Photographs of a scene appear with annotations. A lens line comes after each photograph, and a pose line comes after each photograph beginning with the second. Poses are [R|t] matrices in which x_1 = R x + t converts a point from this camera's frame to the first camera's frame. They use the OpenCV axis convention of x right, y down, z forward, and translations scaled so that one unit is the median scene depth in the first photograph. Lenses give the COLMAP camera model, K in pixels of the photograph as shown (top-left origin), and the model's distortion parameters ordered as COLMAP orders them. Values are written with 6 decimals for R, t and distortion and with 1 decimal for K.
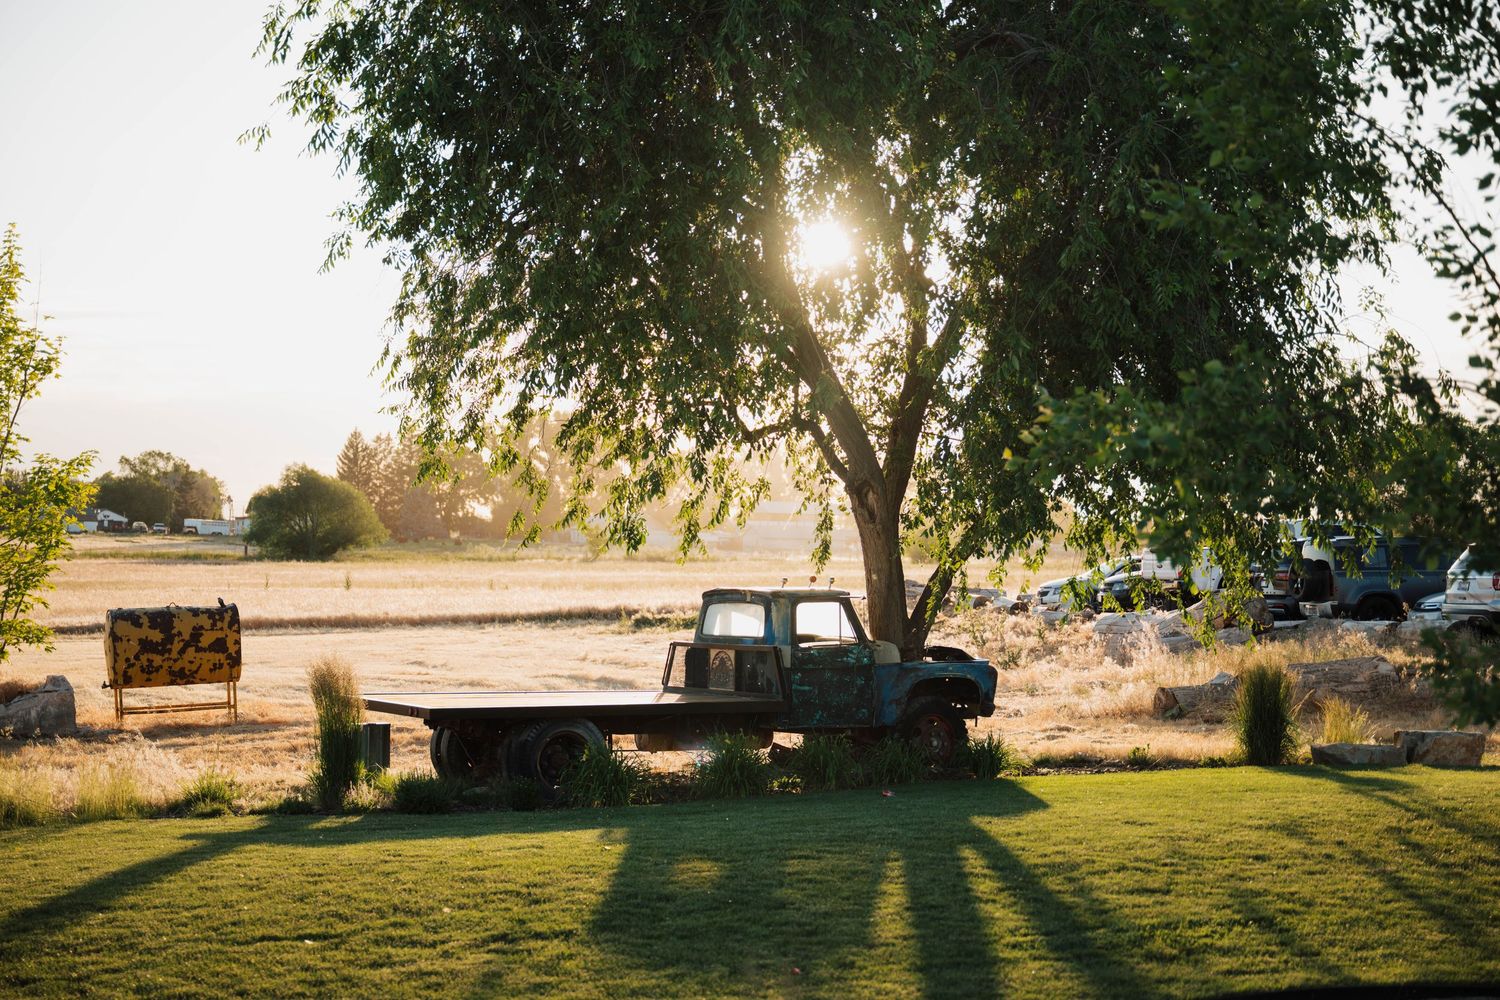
lens RADIAL K [[2513.7, 0, 750.2], [0, 2513.7, 500.9], [0, 0, 1]] dist [-0.054606, 0.000000]
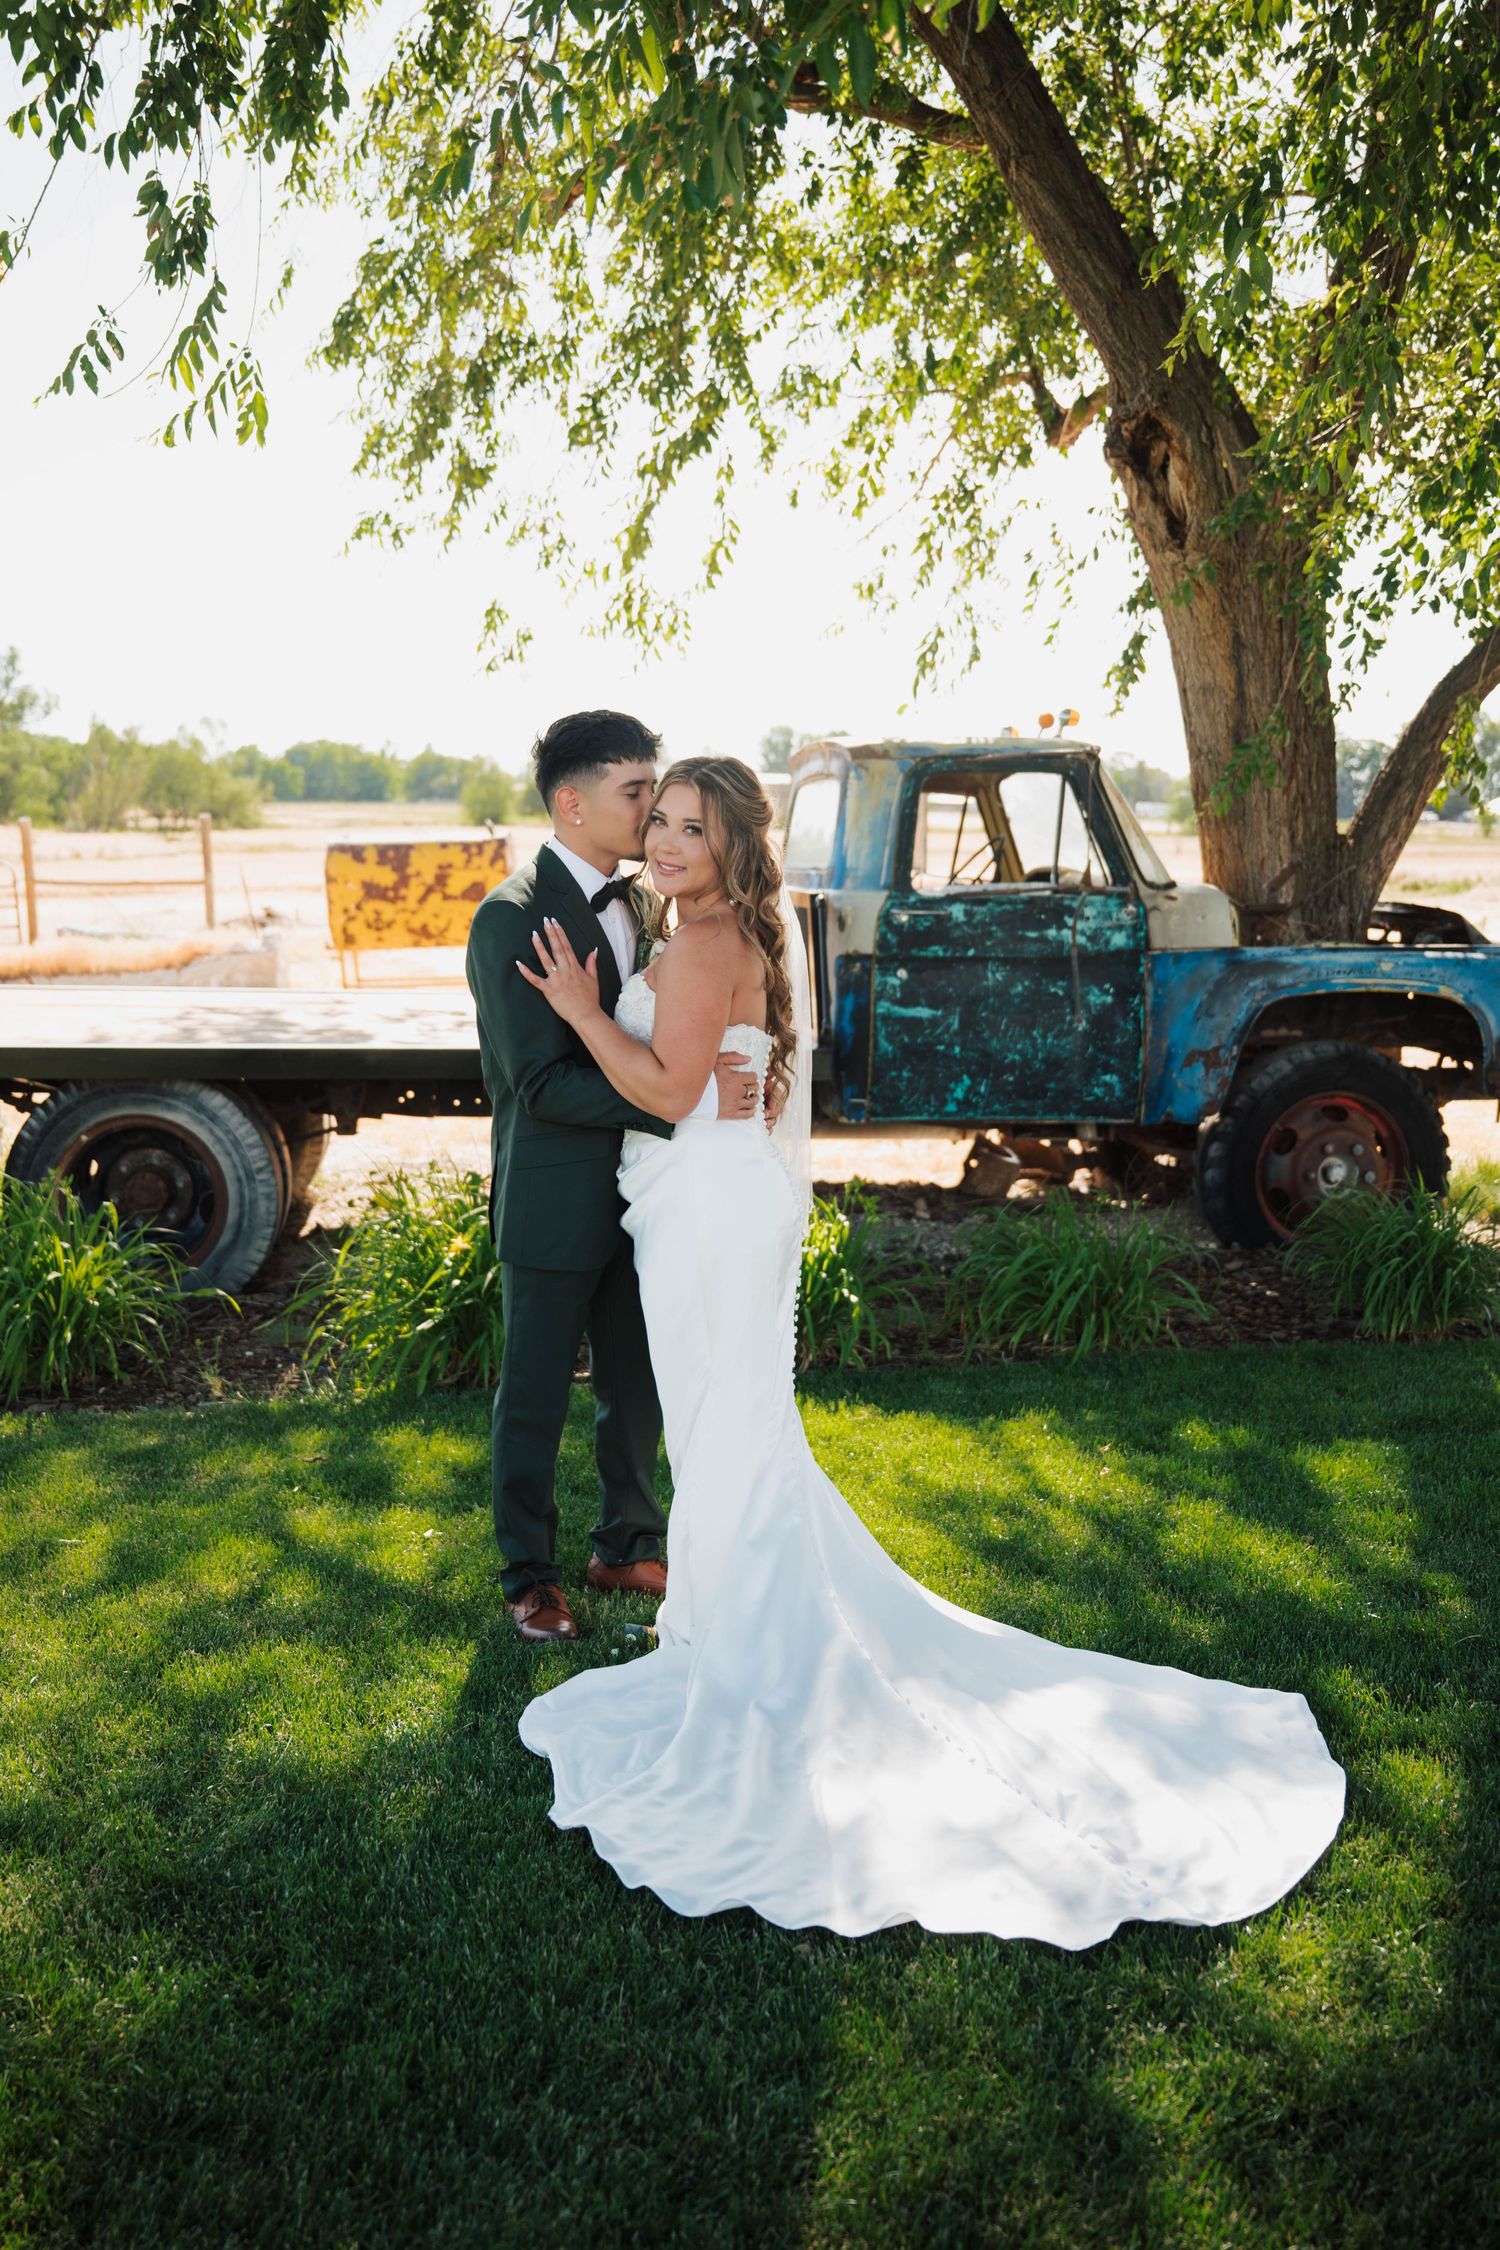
lens RADIAL K [[2004.7, 0, 751.2], [0, 2004.7, 1119.3], [0, 0, 1]] dist [-0.021234, -0.003006]
pose [[0.911094, 0.060149, -0.407786, 0.085323], [0.006713, 0.987000, 0.160580, 0.031861], [0.412143, -0.149041, 0.898846, 0.533293]]
